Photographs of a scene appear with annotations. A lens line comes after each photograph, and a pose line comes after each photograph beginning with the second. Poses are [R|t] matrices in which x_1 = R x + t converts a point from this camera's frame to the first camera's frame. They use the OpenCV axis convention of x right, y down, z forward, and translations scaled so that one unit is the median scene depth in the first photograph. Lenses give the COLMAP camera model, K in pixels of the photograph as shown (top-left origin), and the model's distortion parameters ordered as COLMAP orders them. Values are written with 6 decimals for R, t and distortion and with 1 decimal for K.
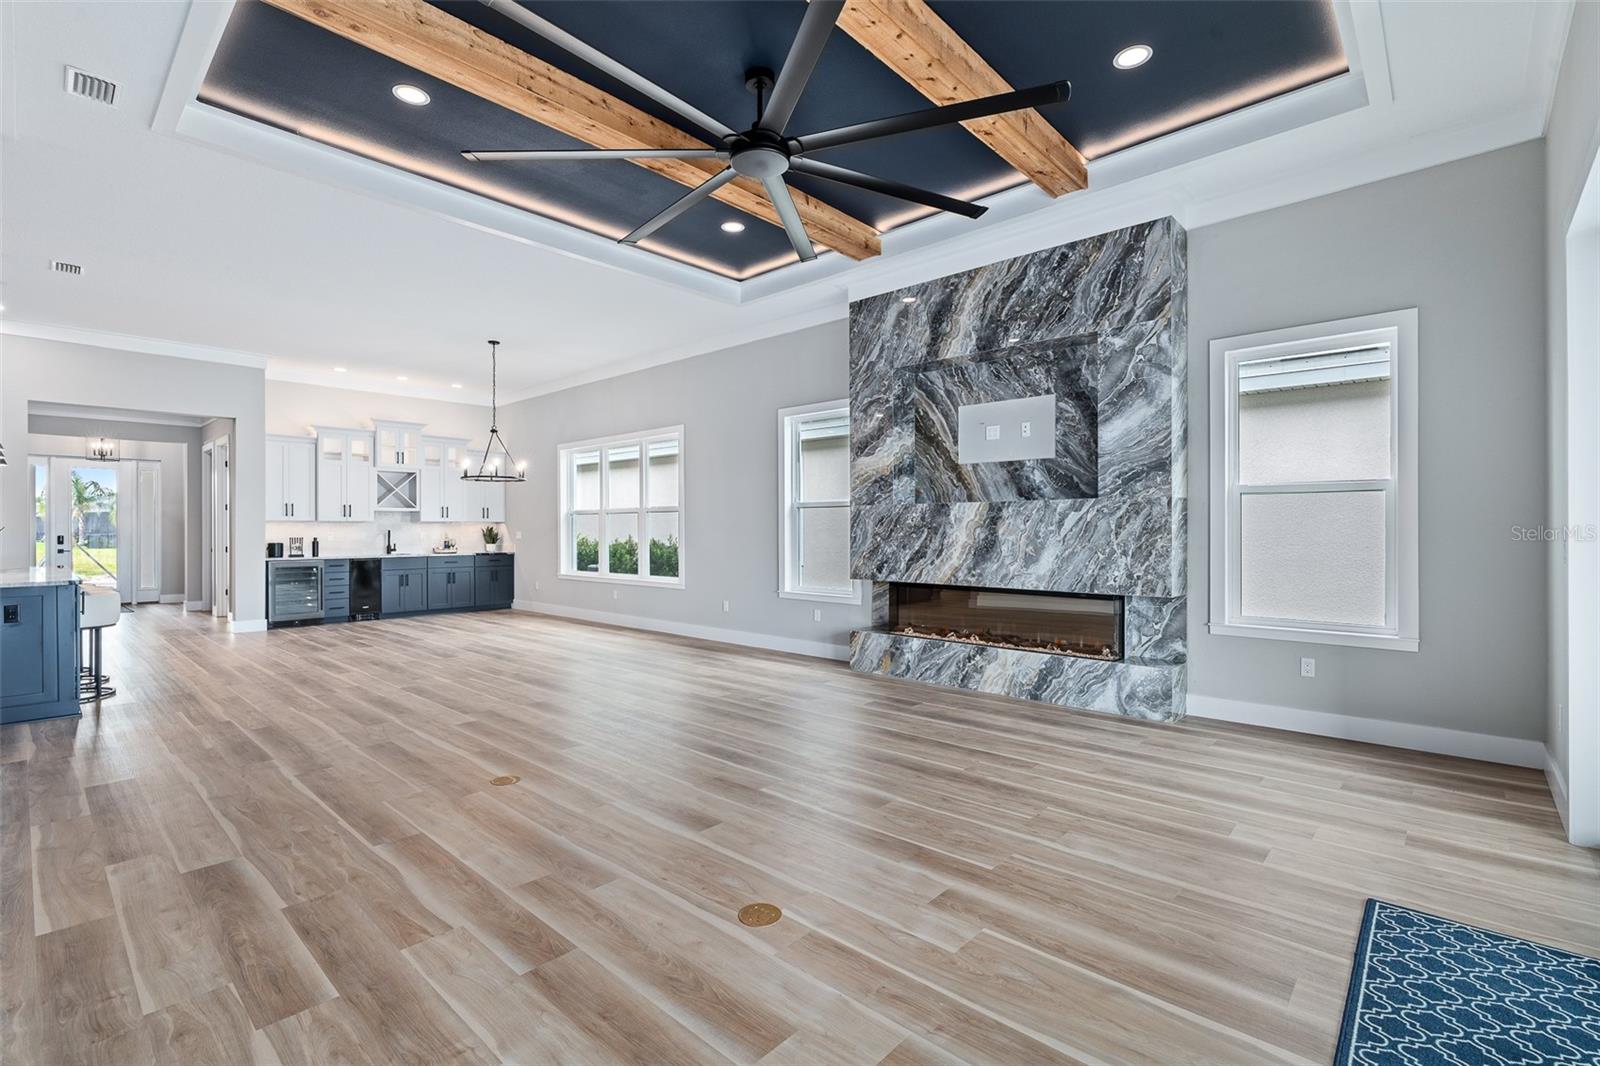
lens RADIAL K [[720.6, 0, 802.4], [0, 720.6, 532.3], [0, 0, 1]] dist [-0.006719, 0.003337]
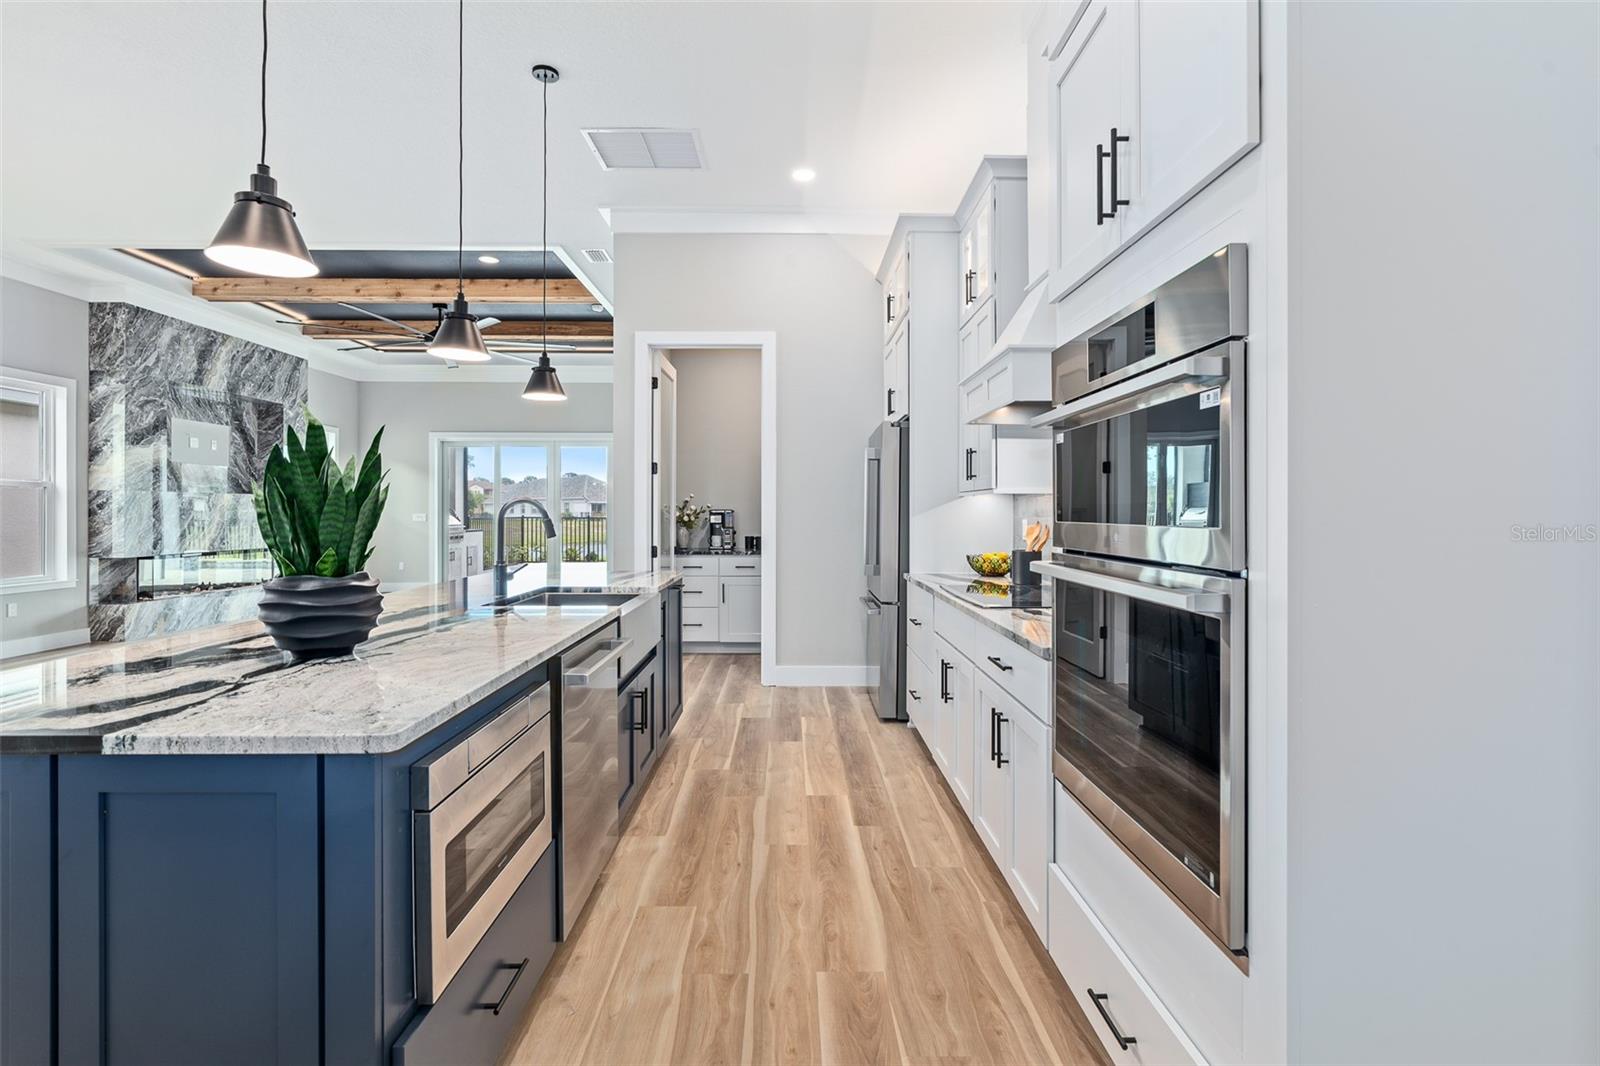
lens RADIAL K [[720.6, 0, 797.1], [0, 720.6, 511.7], [0, 0, 1]] dist [-0.006719, 0.003337]
pose [[-0.687912, 0.001354, 0.725793, -1.512390], [0.004525, 0.999987, 0.002423, -0.002518], [-0.725780, 0.004951, -0.687909, 1.084265]]
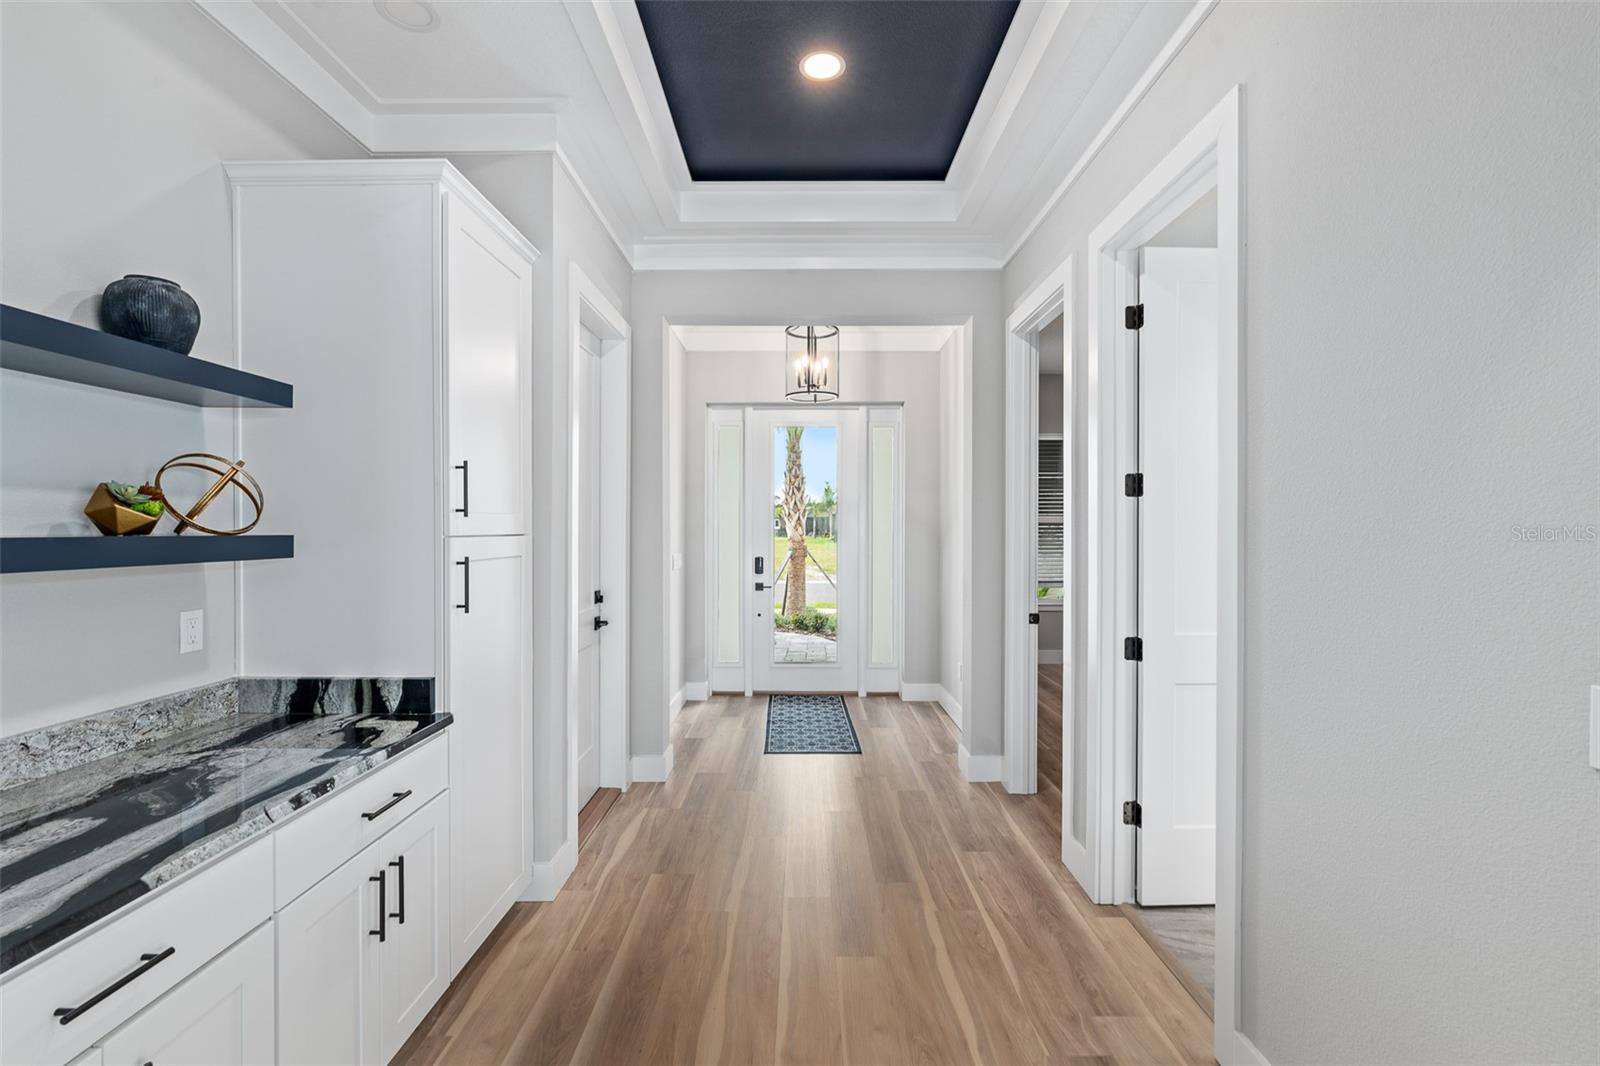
lens RADIAL K [[720.6, 0, 803.3], [0, 720.6, 536.7], [0, 0, 1]] dist [-0.006719, 0.003337]
pose [[0.673901, 0.014304, -0.738683, -1.208632], [-0.007152, 0.999892, 0.012838, -0.034008], [0.738787, -0.003369, 0.673930, 1.300913]]
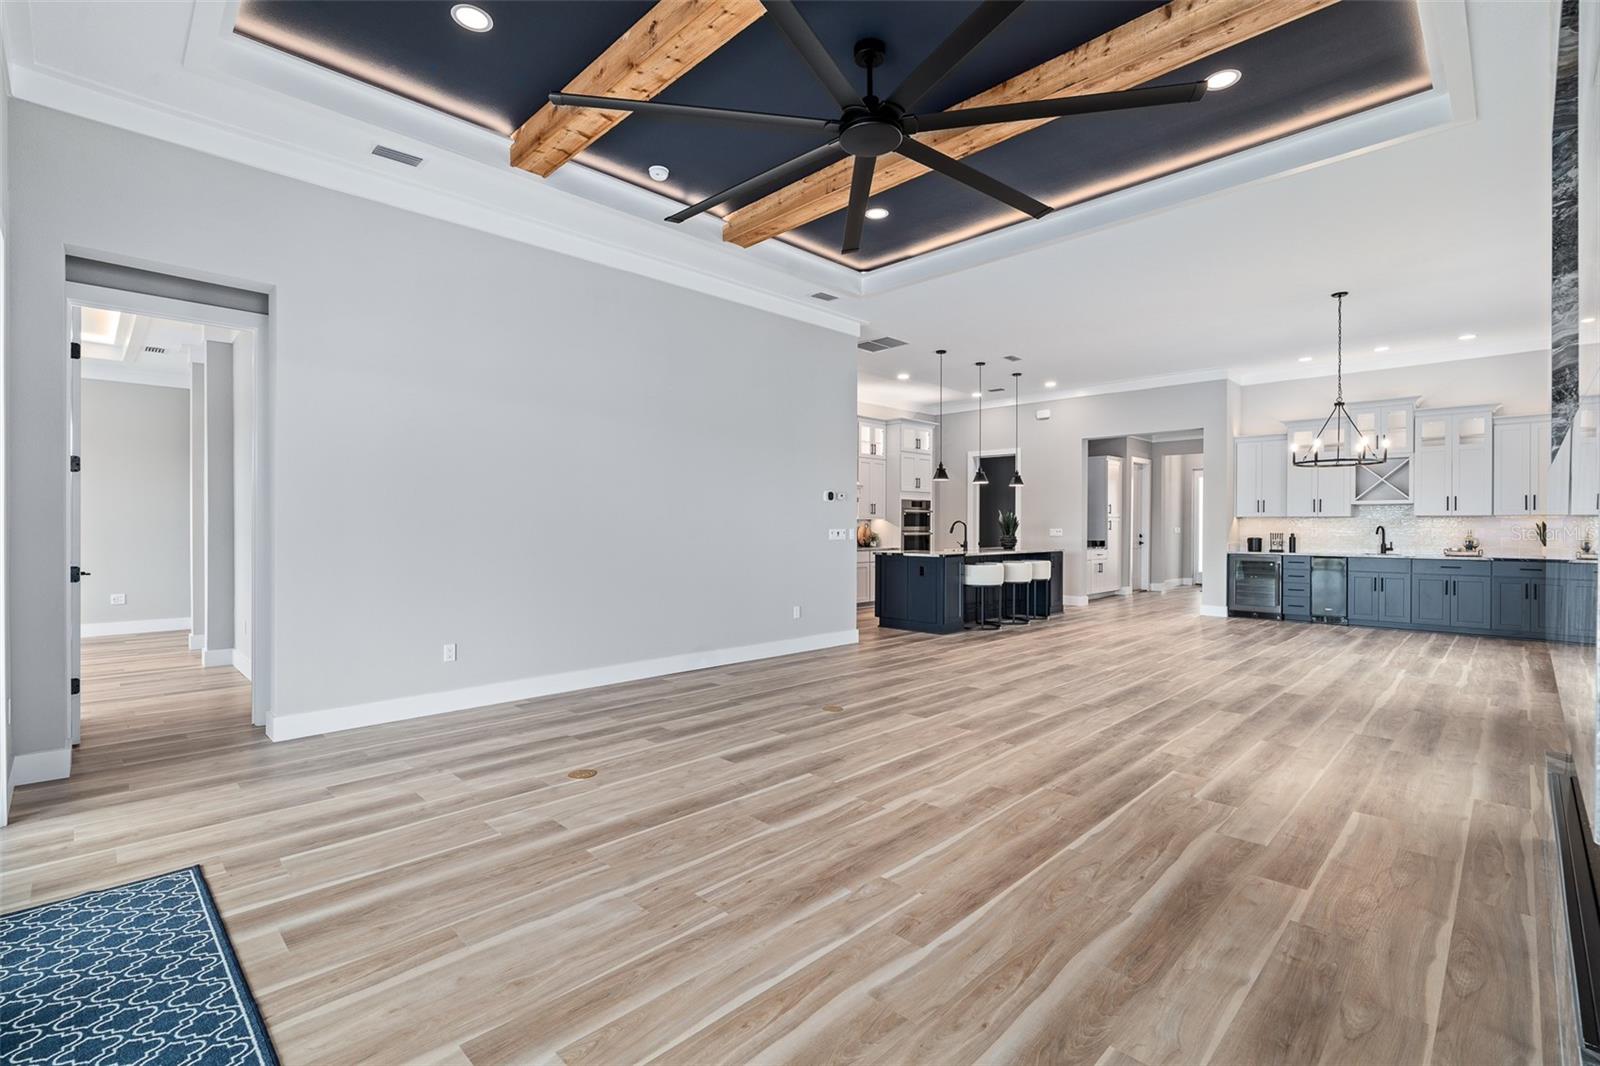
lens RADIAL K [[720.6, 0, 800.5], [0, 720.6, 533.0], [0, 0, 1]] dist [-0.006719, 0.003337]
pose [[-0.043515, 0.011798, -0.998983, 0.569131], [-0.006029, 0.999909, 0.012071, -0.001805], [0.999035, 0.006549, -0.043440, 0.599907]]
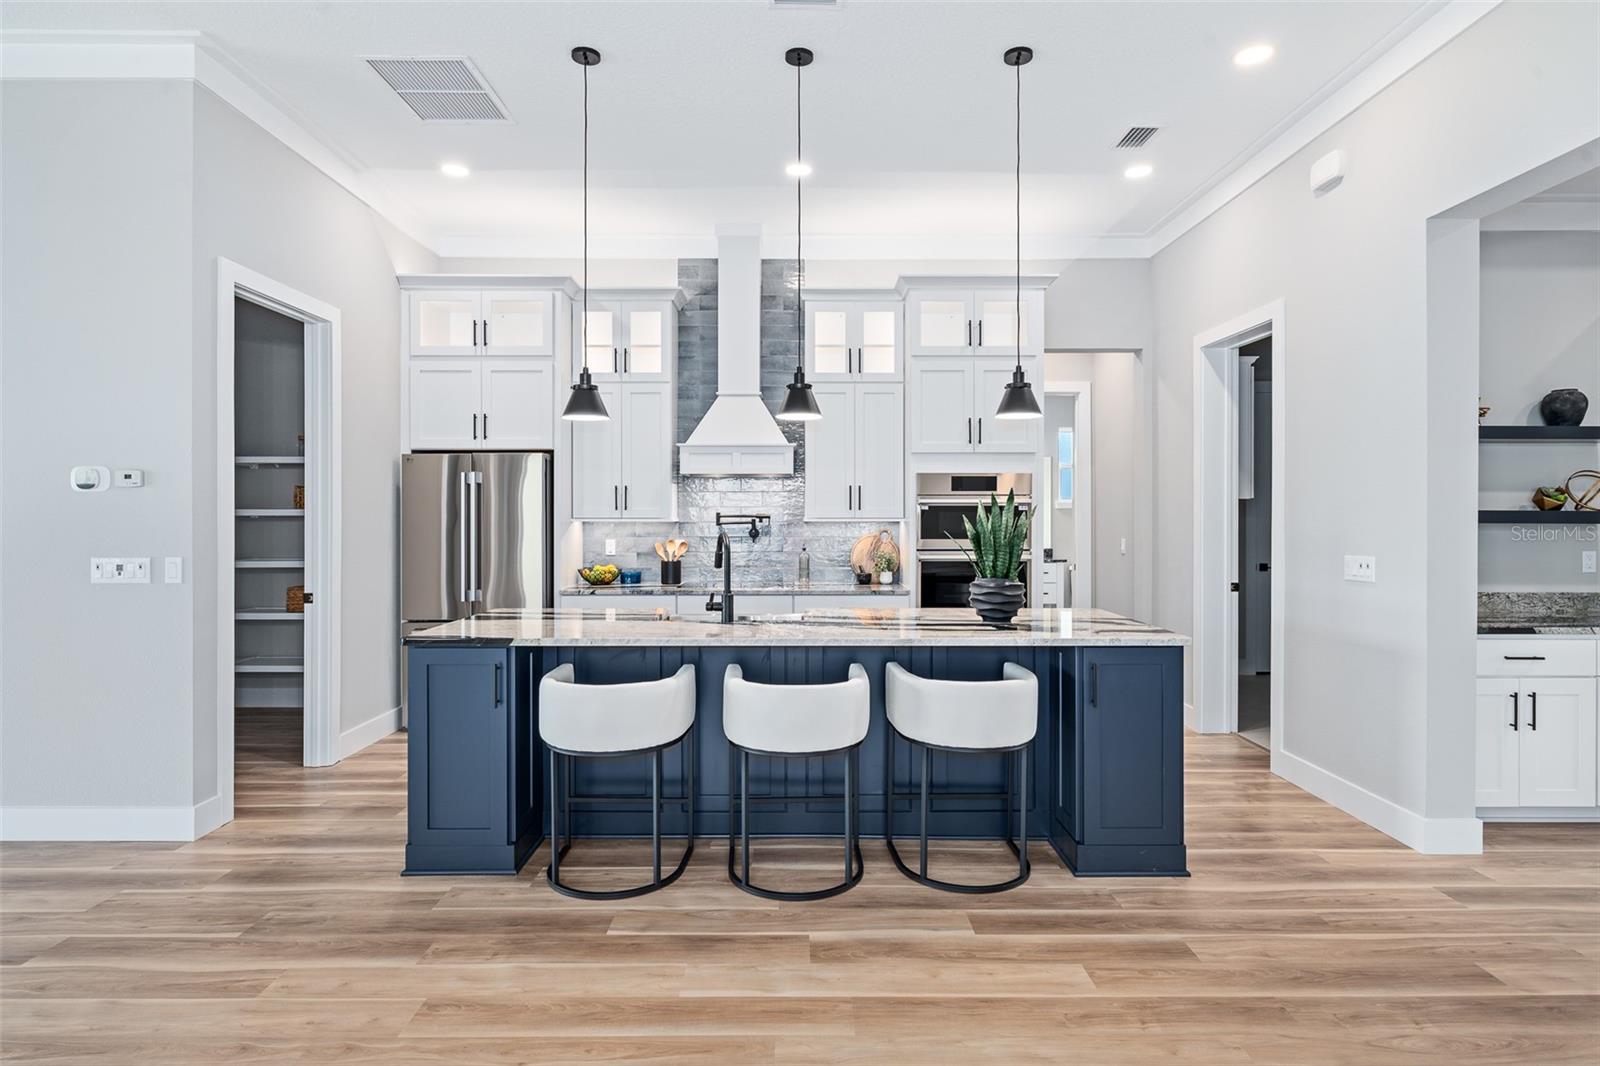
lens RADIAL K [[863.3, 0, 801.2], [0, 863.3, 516.3], [0, 0, 1]] dist [-0.001895, -0.000010]
pose [[-0.733917, 0.004141, -0.679227, -0.629100], [-0.000995, 0.999974, 0.007171, -0.028753], [0.679239, 0.005939, -0.733893, 1.399614]]
